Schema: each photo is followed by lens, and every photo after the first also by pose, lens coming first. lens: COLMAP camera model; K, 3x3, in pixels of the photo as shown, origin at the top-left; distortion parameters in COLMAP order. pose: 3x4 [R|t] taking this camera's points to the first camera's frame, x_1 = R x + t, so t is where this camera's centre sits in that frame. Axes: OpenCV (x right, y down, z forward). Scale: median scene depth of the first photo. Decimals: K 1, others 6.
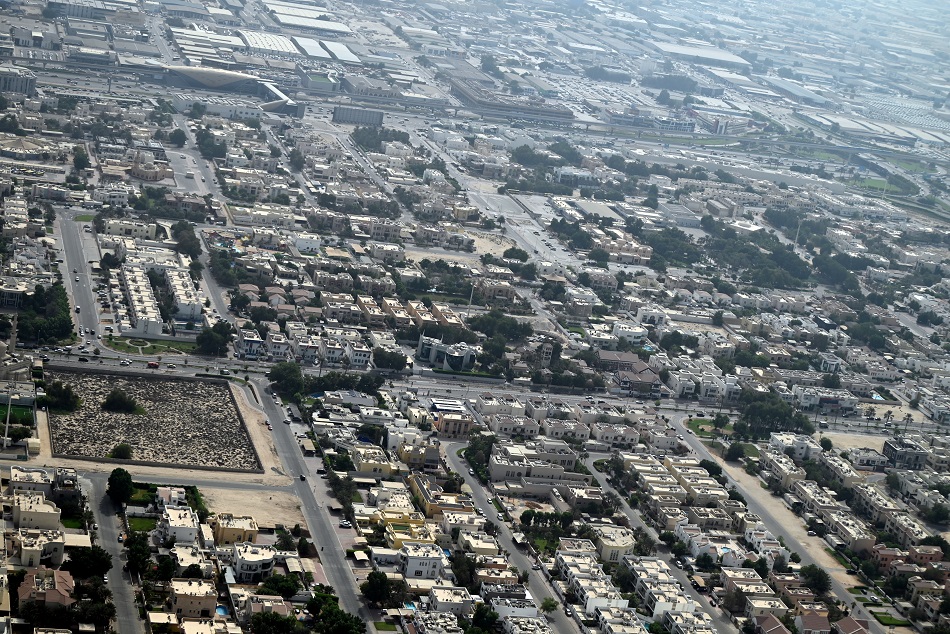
lens RADIAL K [[1969.8, 0, 475.0], [0, 1969.8, 317.0], [0, 0, 1]] dist [-0.046343, -0.482232]
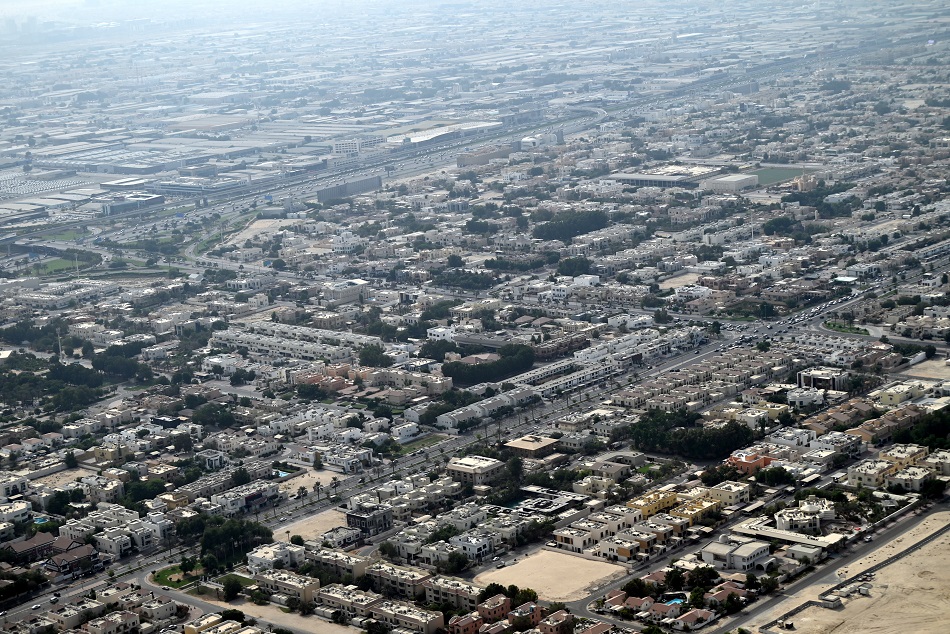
lens RADIAL K [[1969.8, 0, 475.0], [0, 1969.8, 317.0], [0, 0, 1]] dist [-0.046343, -0.482232]
pose [[0.812692, -0.346411, 0.468541, -0.149804], [0.355820, 0.931797, 0.071738, -0.069717], [-0.461436, 0.108416, 0.880524, 0.114958]]
